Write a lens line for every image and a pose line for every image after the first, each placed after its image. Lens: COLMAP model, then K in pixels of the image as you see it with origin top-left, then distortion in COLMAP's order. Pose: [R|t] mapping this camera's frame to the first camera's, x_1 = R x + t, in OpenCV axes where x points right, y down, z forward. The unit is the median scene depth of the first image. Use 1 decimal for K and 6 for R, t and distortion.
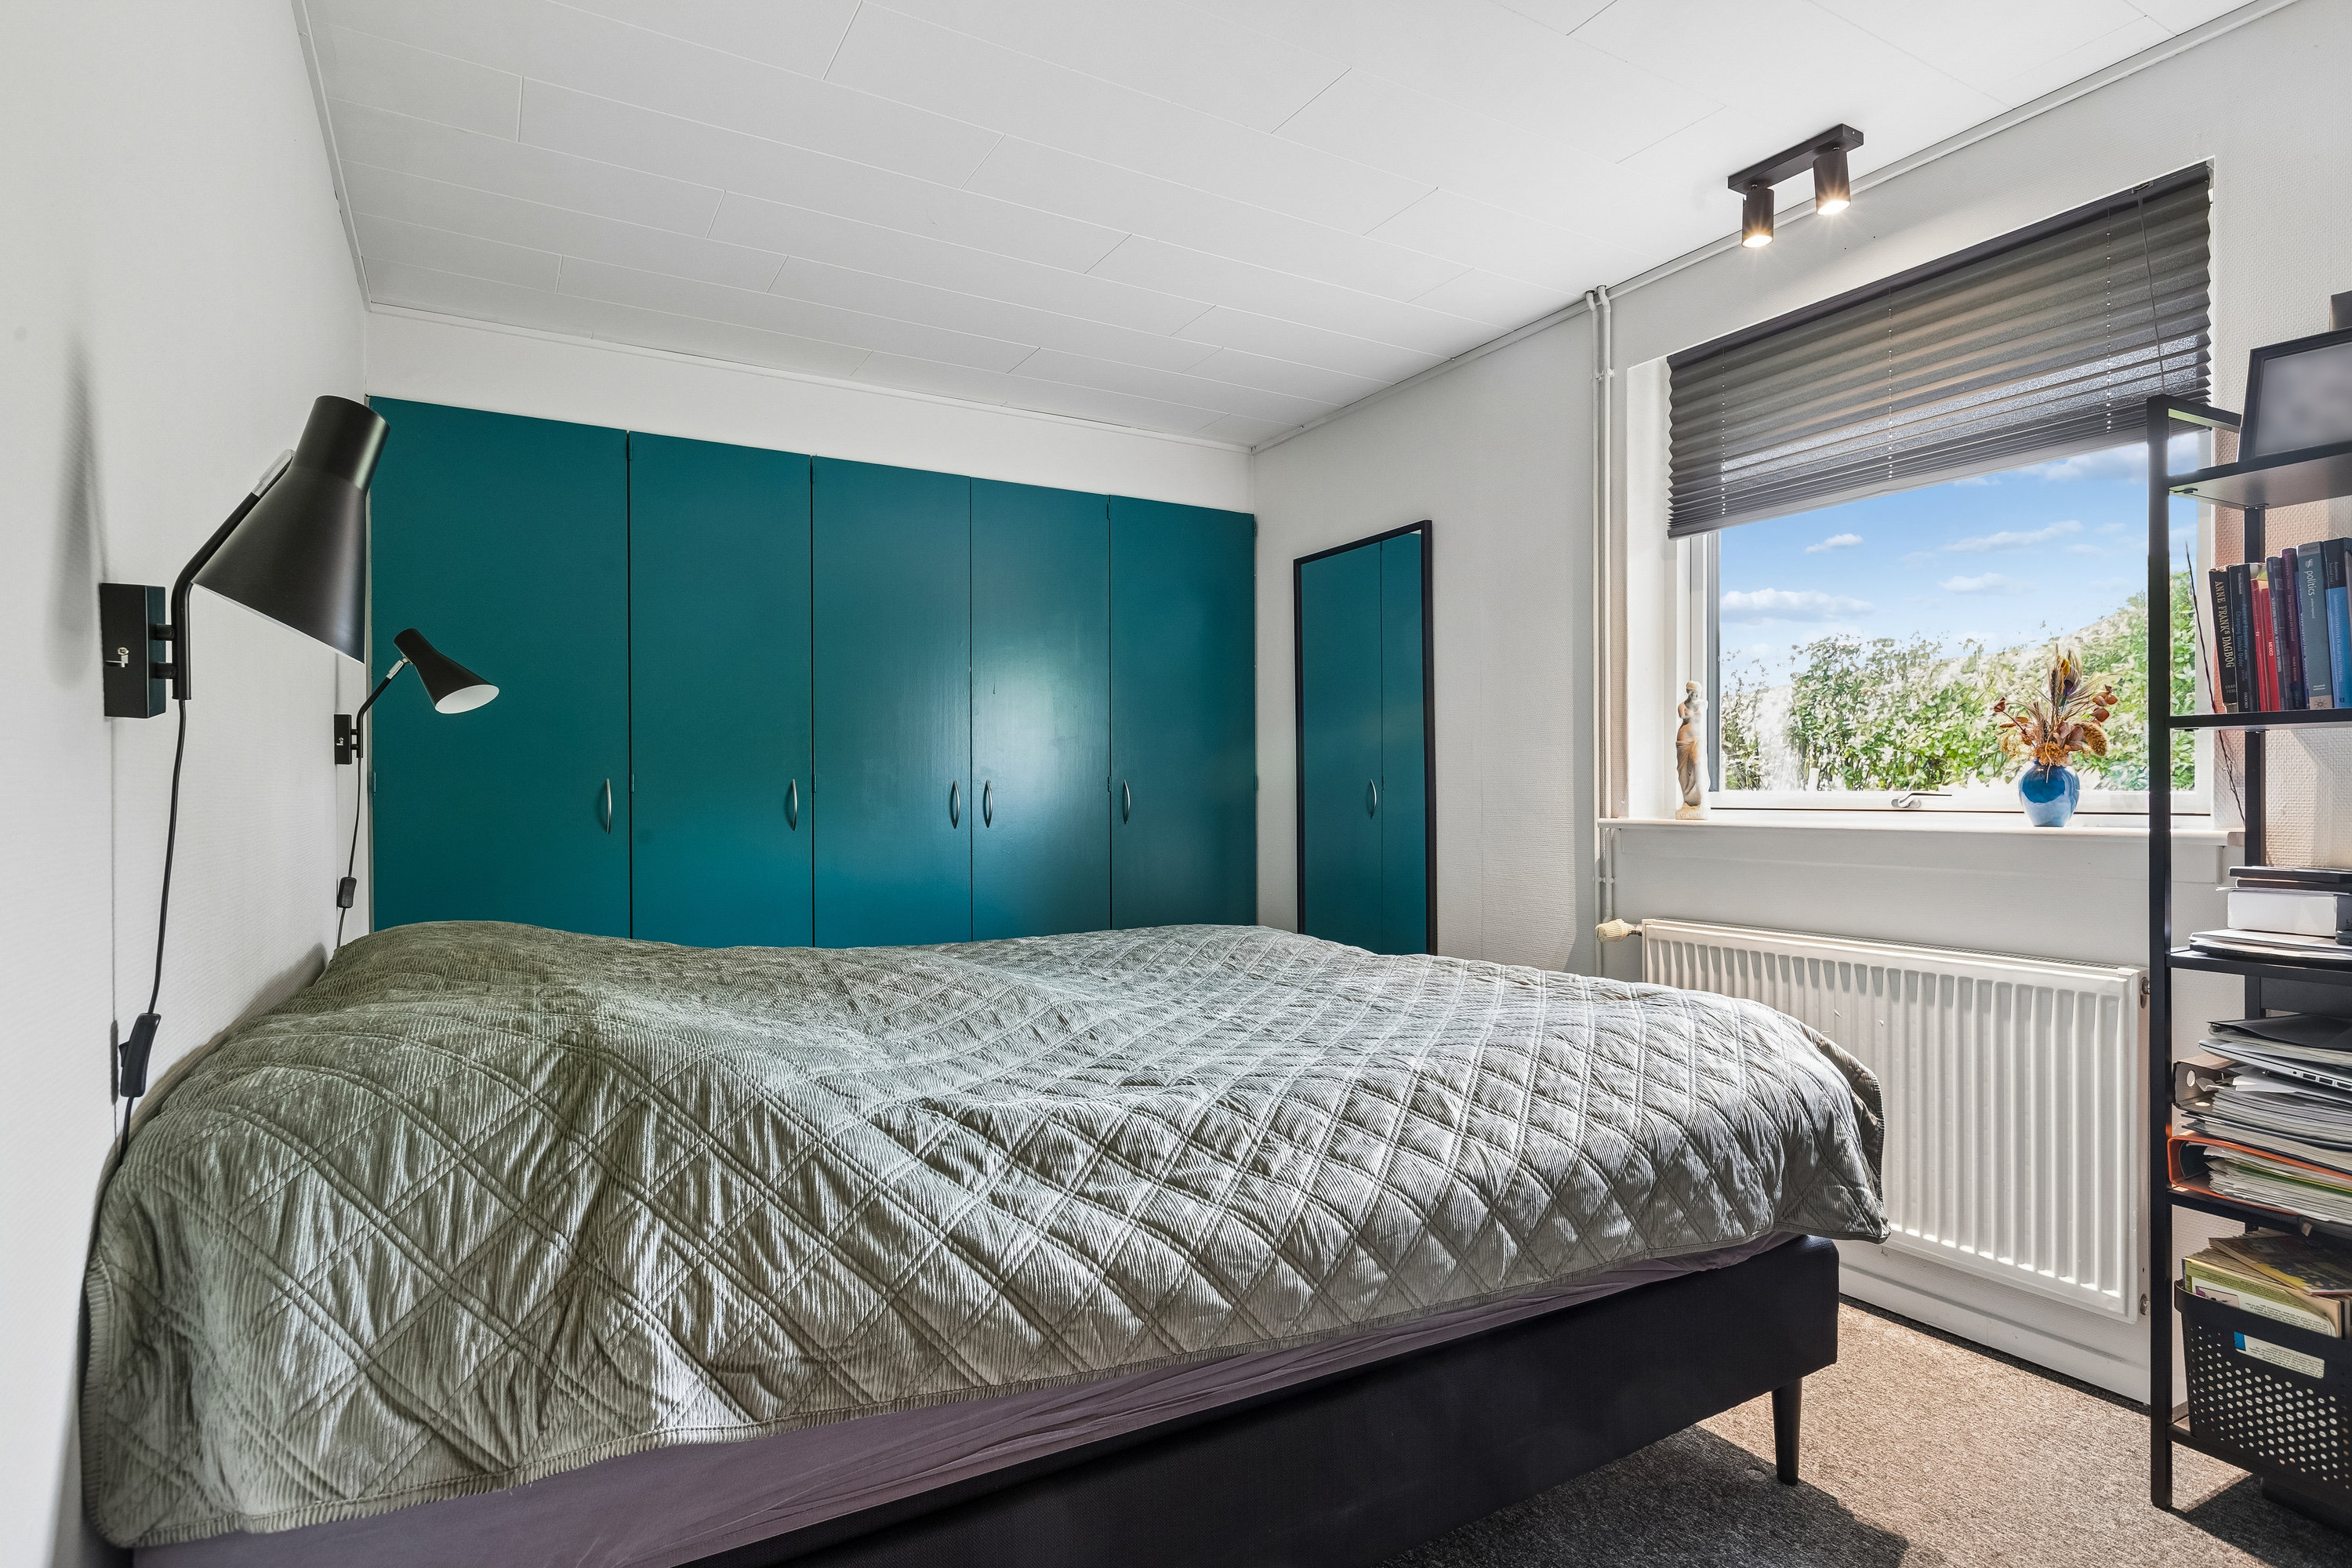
lens RADIAL K [[1218.2, 0, 1178.8], [0, 1218.2, 819.0], [0, 0, 1]] dist [-0.002125, -0.000846]
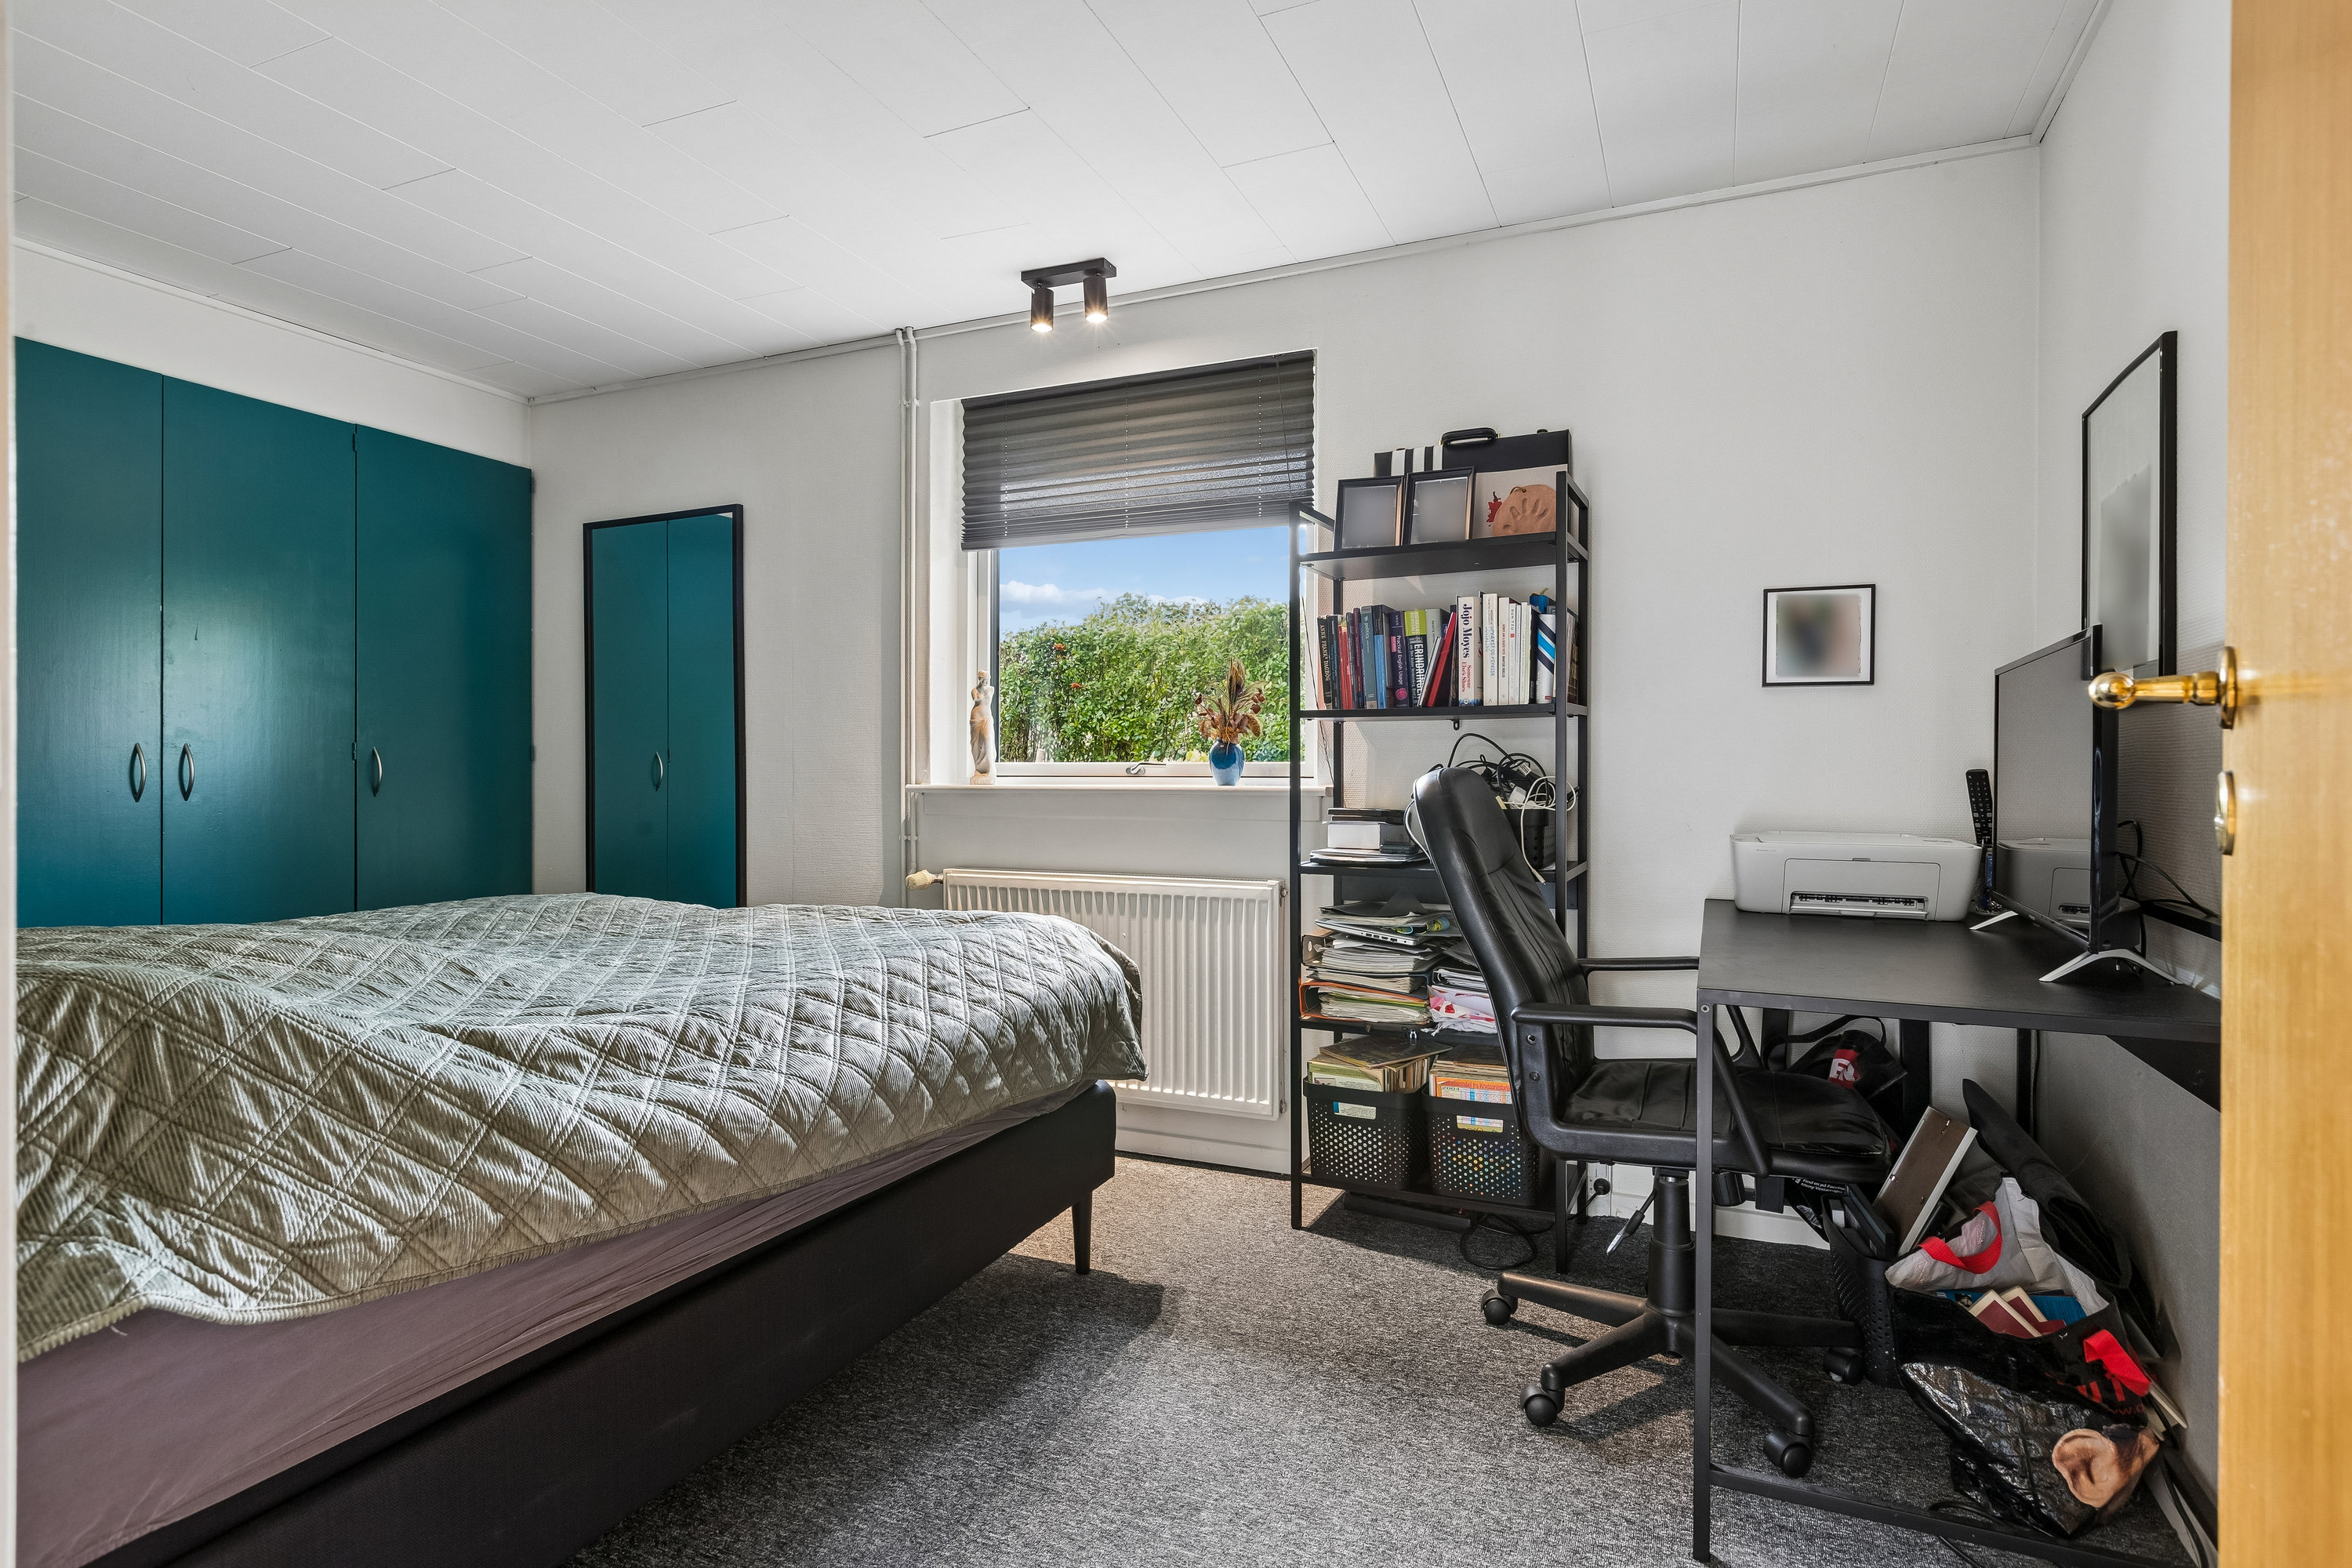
lens RADIAL K [[1218.2, 0, 1178.8], [0, 1218.2, 819.0], [0, 0, 1]] dist [-0.002125, -0.000846]
pose [[0.810004, -0.015913, 0.586208, -0.204226], [0.007828, 0.999836, 0.016324, 0.025281], [-0.586372, -0.008634, 0.809996, -0.152535]]
